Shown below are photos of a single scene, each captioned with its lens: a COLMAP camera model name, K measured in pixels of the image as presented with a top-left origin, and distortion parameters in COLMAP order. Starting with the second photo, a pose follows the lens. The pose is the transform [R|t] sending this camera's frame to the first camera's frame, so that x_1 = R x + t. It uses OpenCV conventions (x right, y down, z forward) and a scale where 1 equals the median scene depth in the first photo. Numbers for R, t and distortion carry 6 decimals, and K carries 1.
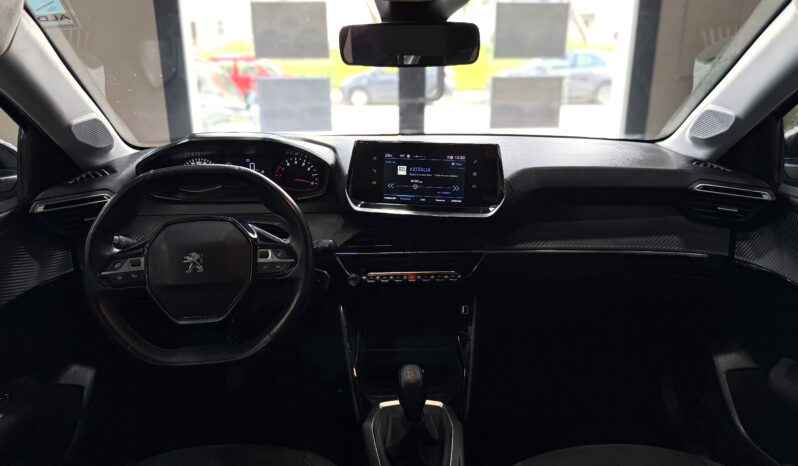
lens RADIAL K [[561.2, 0, 399.0], [0, 561.2, 233.0], [0, 0, 1]] dist [-0.000204, -0.003281]
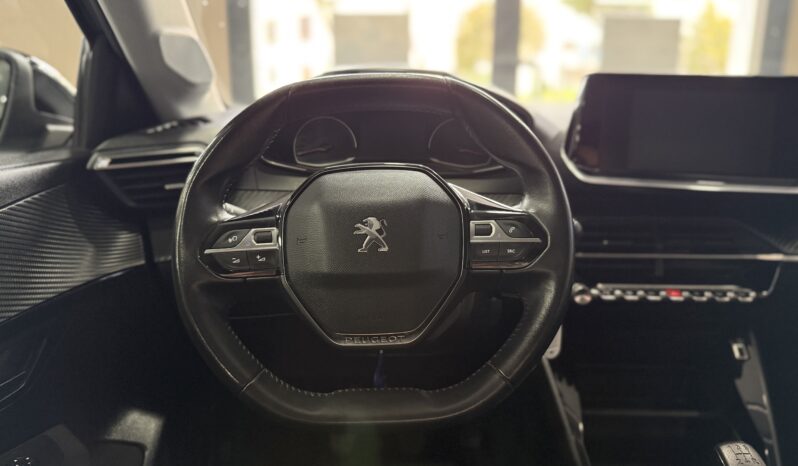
lens RADIAL K [[561.2, 0, 399.0], [0, 561.2, 233.0], [0, 0, 1]] dist [-0.000204, -0.003281]
pose [[0.998145, 0.024751, -0.055614, -0.272573], [-0.029448, 0.995922, -0.085274, 0.086157], [0.053277, 0.086754, 0.994804, 0.397480]]
